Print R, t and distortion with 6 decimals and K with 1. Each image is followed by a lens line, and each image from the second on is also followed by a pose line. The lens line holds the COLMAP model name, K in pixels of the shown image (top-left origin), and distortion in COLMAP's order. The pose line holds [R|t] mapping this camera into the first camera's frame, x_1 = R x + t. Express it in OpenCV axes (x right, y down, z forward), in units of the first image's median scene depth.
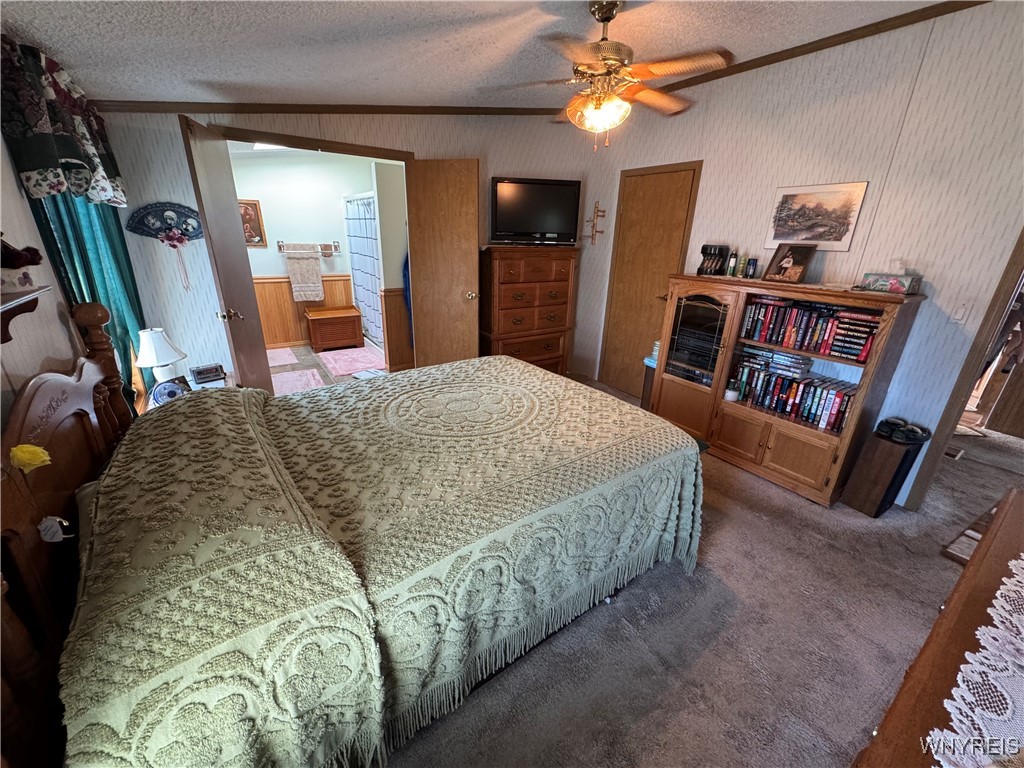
lens RADIAL K [[408.1, 0, 512.0], [0, 408.1, 384.0], [0, 0, 1]] dist [-0.001755, -0.000195]
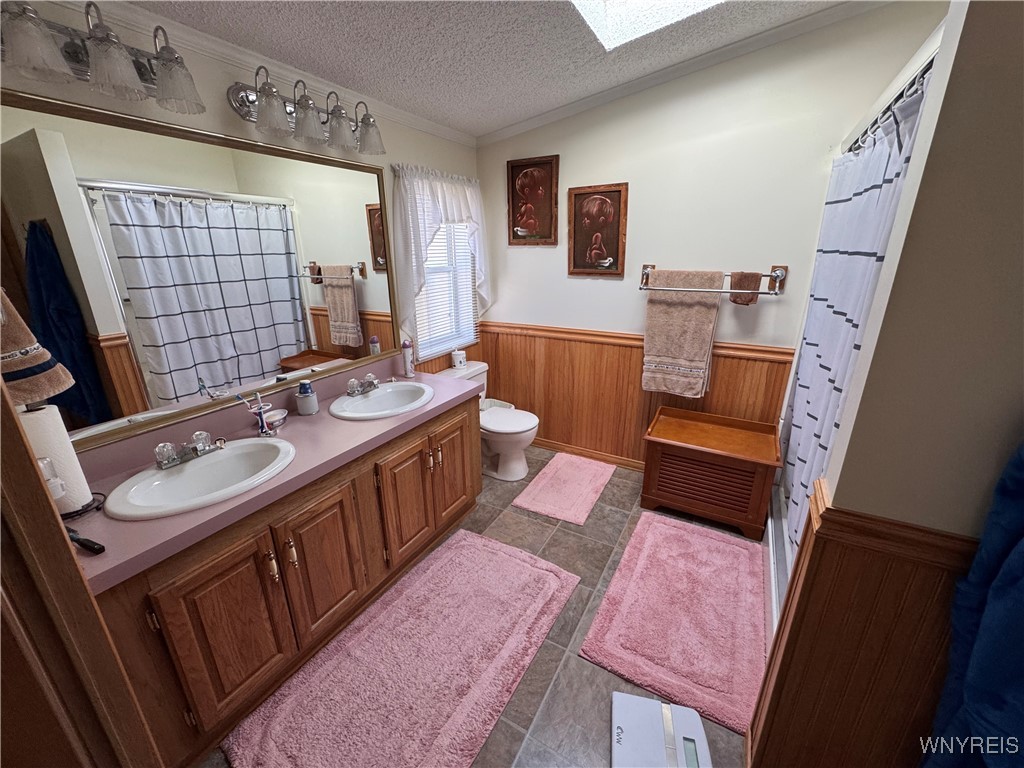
lens RADIAL K [[408.1, 0, 512.0], [0, 408.1, 384.0], [0, 0, 1]] dist [-0.001755, -0.000195]
pose [[0.446550, 0.249981, -0.859129, -0.188904], [-0.291526, 0.948434, 0.124439, -0.222123], [0.845935, 0.194891, 0.496399, 0.627885]]
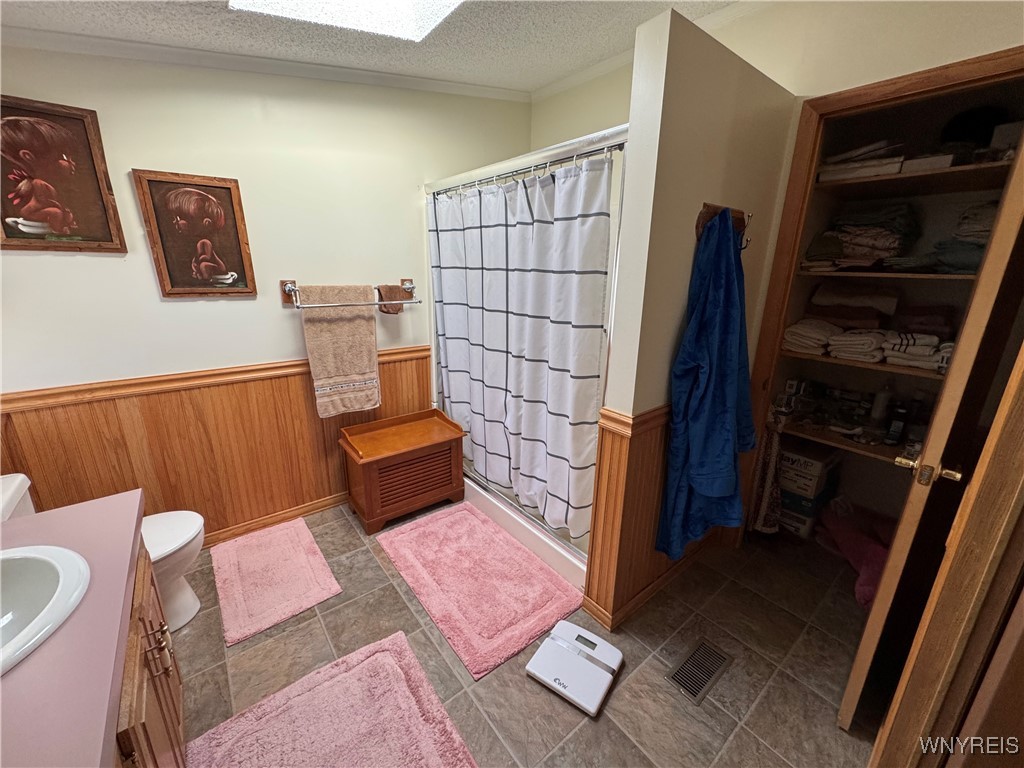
lens RADIAL K [[408.1, 0, 512.0], [0, 408.1, 384.0], [0, 0, 1]] dist [-0.001755, -0.000195]
pose [[0.996919, -0.034977, 0.070207, -0.358111], [0.040082, 0.996549, -0.072684, -0.197826], [-0.067423, 0.075274, 0.994881, 0.554582]]
